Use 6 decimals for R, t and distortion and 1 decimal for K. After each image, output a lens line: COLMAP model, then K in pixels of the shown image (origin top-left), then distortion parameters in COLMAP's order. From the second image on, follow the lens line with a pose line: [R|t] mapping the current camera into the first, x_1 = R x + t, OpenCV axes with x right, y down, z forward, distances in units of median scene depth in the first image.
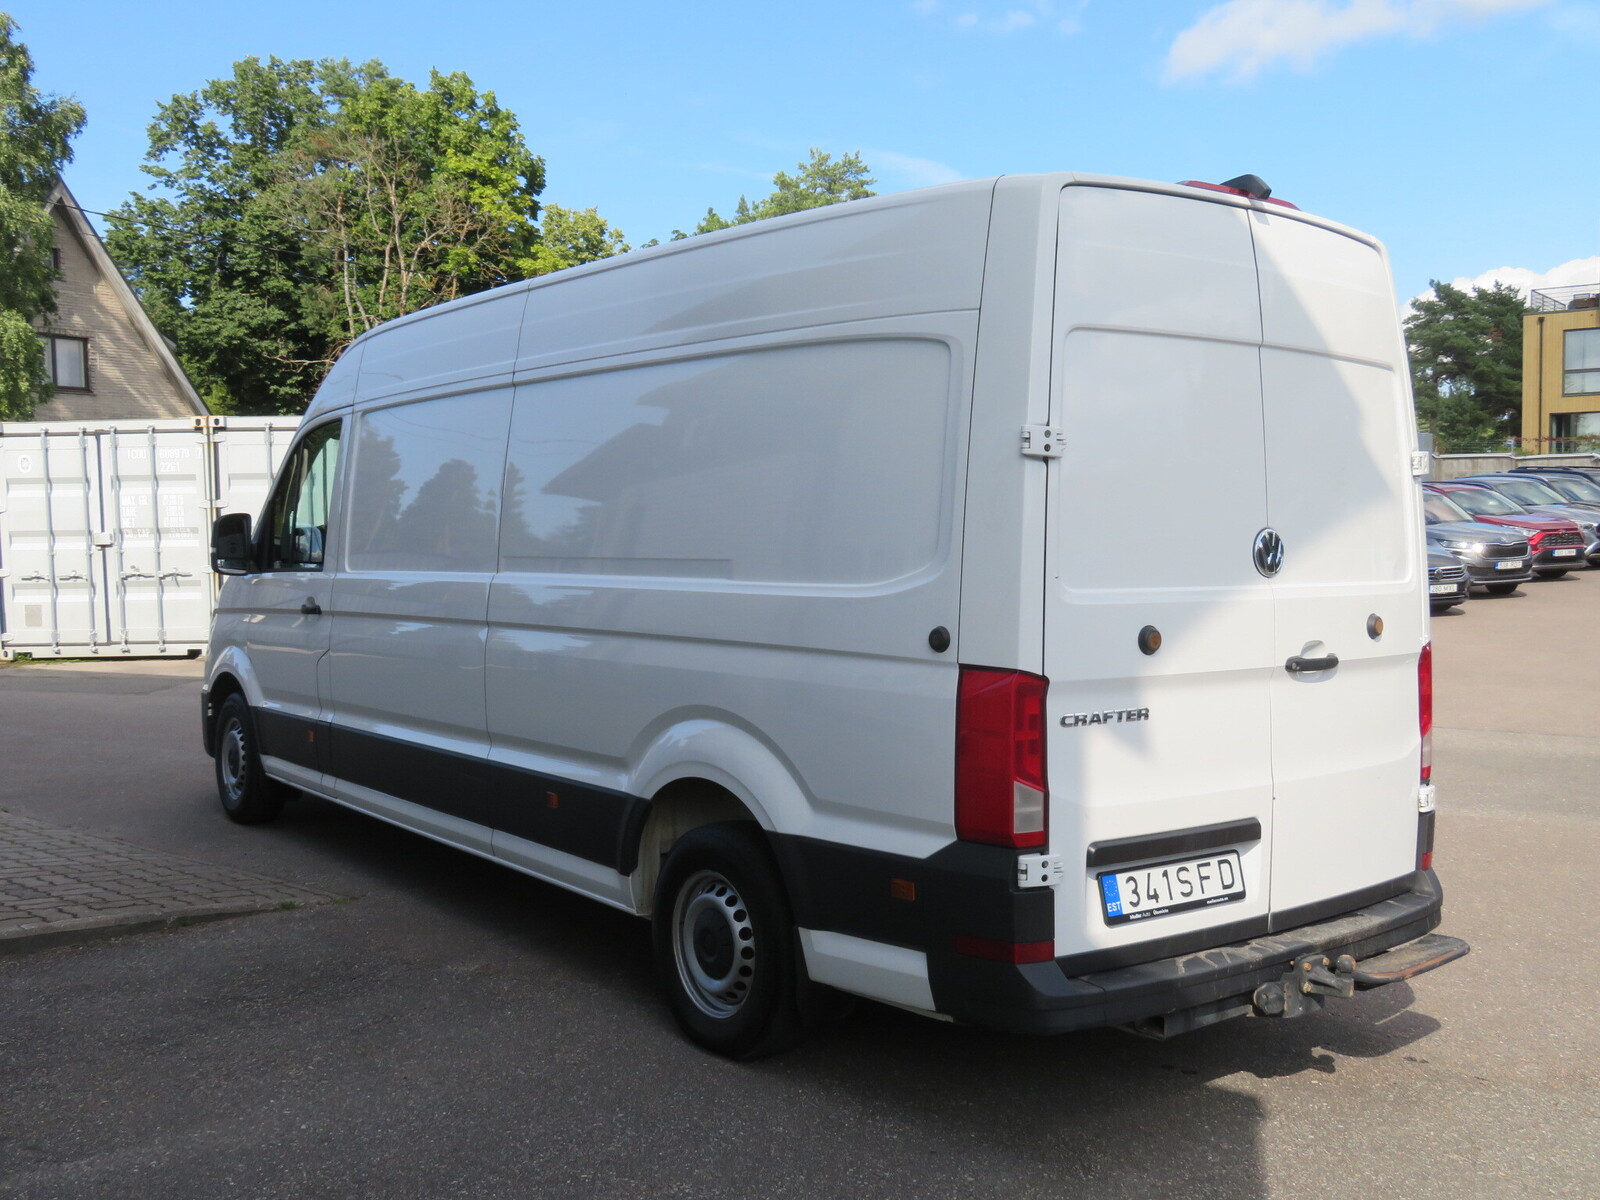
lens RADIAL K [[1541.6, 0, 800.0], [0, 1541.6, 600.0], [0, 0, 1]] dist [-0.000435, -0.004030]
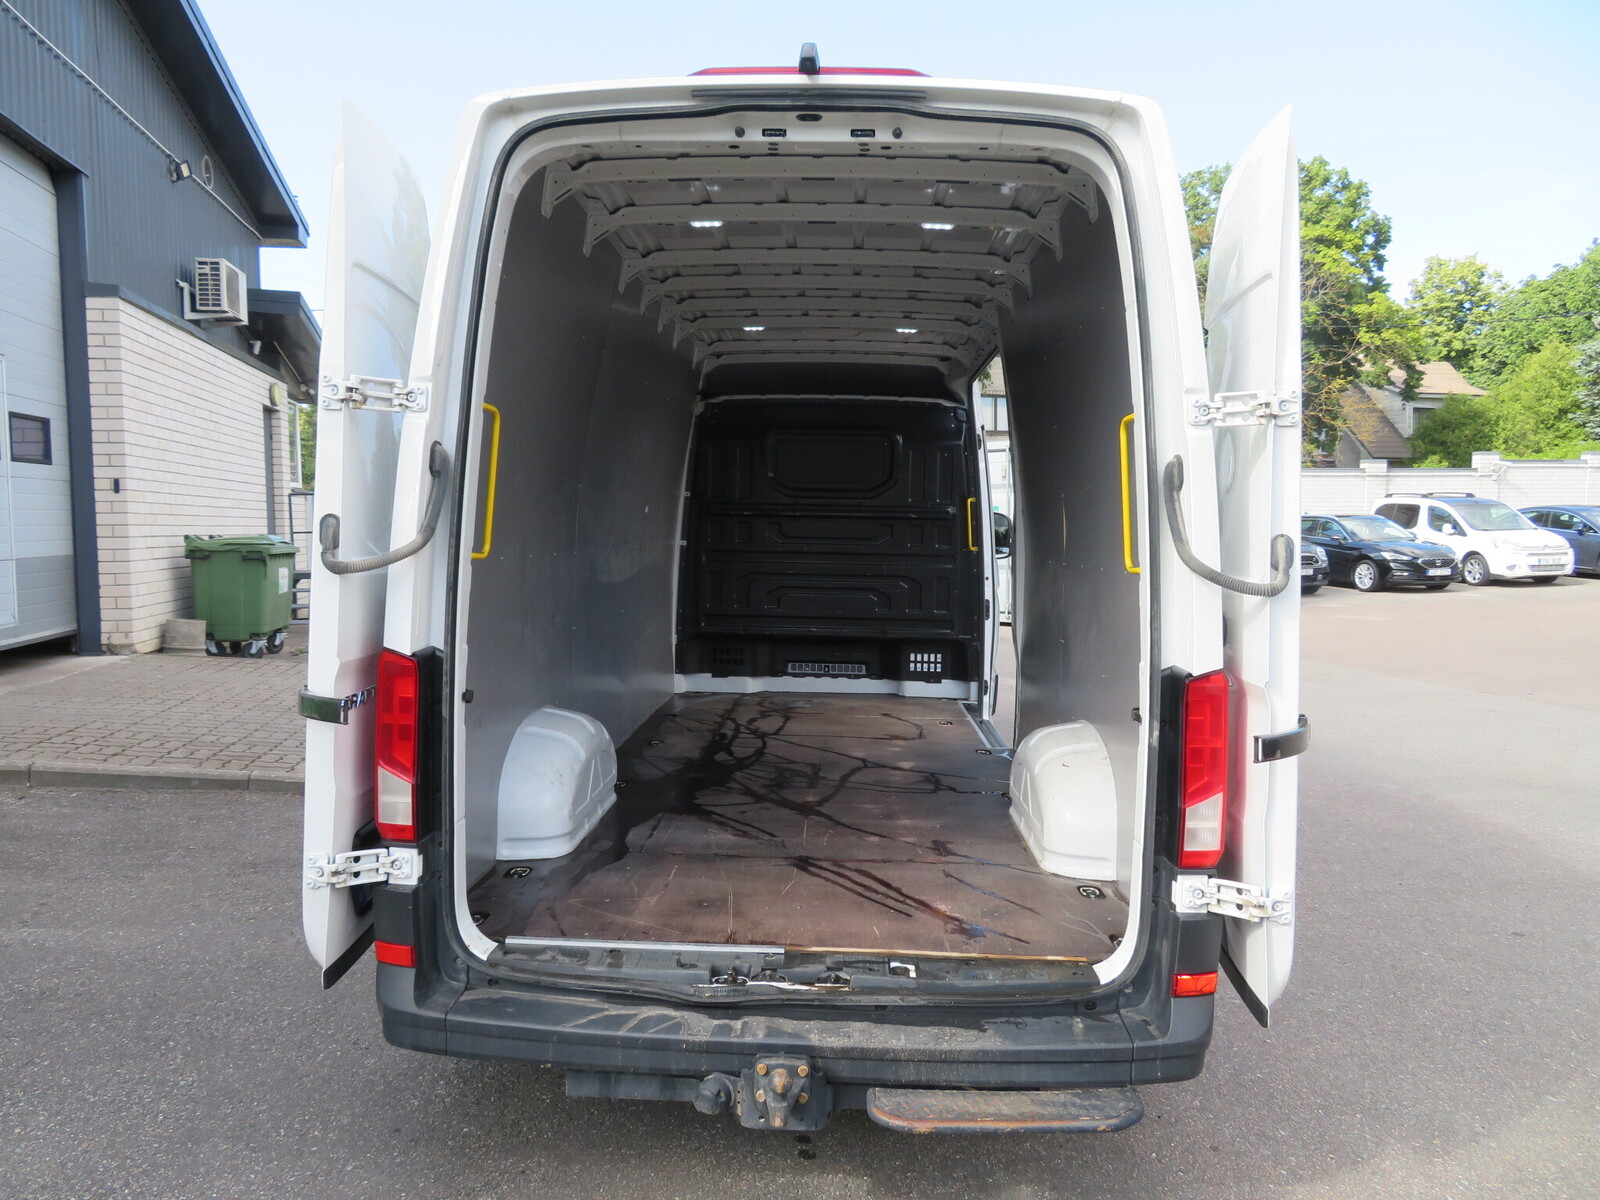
lens RADIAL K [[1132.5, 0, 800.0], [0, 1132.5, 600.0], [0, 0, 1]] dist [-0.009308, 0.001514]
pose [[0.748643, 0.057734, -0.660454, 0.080897], [-0.049163, 0.998293, 0.031538, -0.001883], [0.661148, 0.008859, 0.750203, 0.066887]]
